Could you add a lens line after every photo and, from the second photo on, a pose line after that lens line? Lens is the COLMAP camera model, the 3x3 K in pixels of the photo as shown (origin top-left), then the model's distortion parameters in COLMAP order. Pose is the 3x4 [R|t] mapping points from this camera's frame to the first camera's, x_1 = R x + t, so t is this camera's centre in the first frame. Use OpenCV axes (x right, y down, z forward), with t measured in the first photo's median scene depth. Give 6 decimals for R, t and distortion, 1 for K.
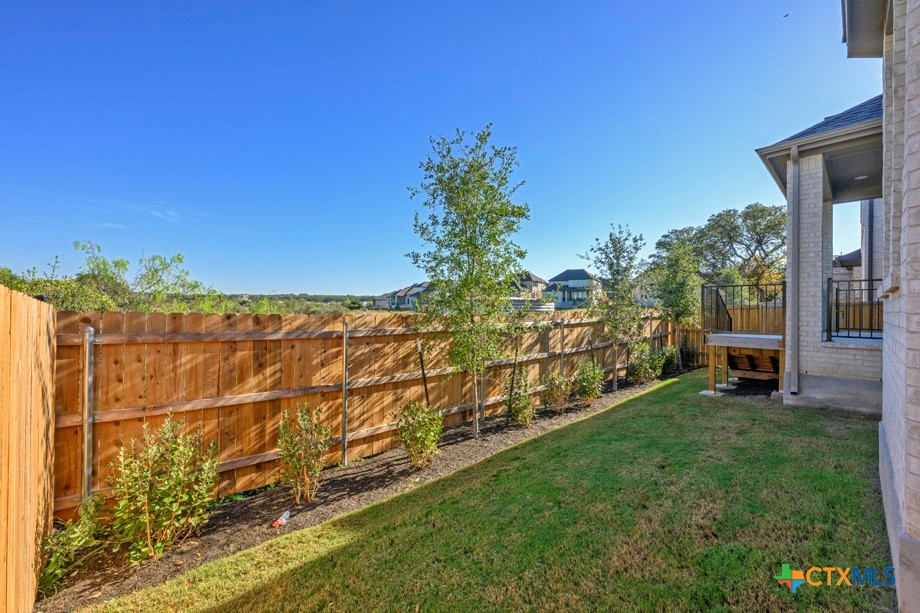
lens RADIAL K [[364.2, 0, 457.6], [0, 364.2, 305.4], [0, 0, 1]] dist [0.001701, -0.000045]
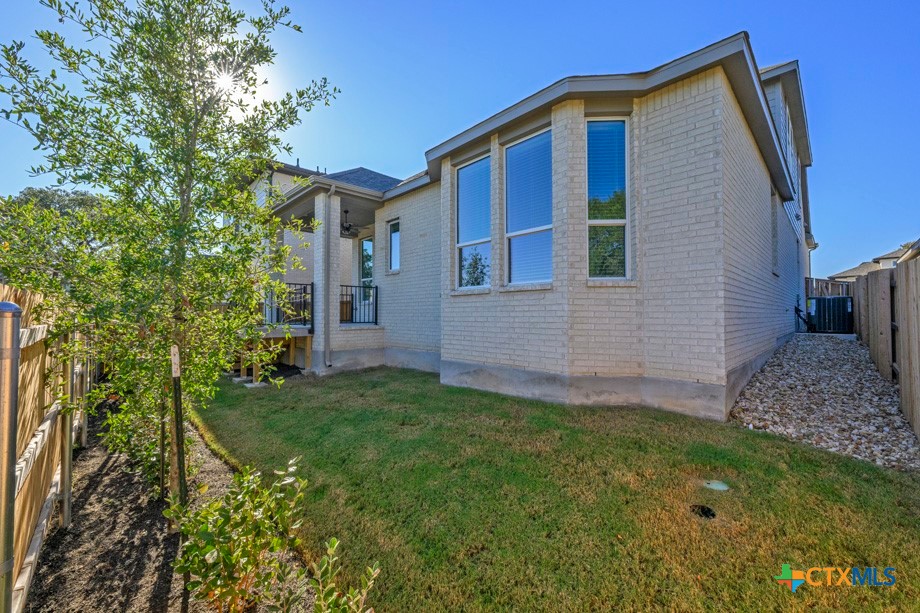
lens RADIAL K [[364.2, 0, 460.9], [0, 364.2, 305.4], [0, 0, 1]] dist [0.001701, -0.000045]
pose [[-0.032506, 0.019058, 0.999290, -0.490642], [-0.007267, 0.999787, -0.019304, 0.040218], [-0.999445, -0.007890, -0.032361, 0.591830]]
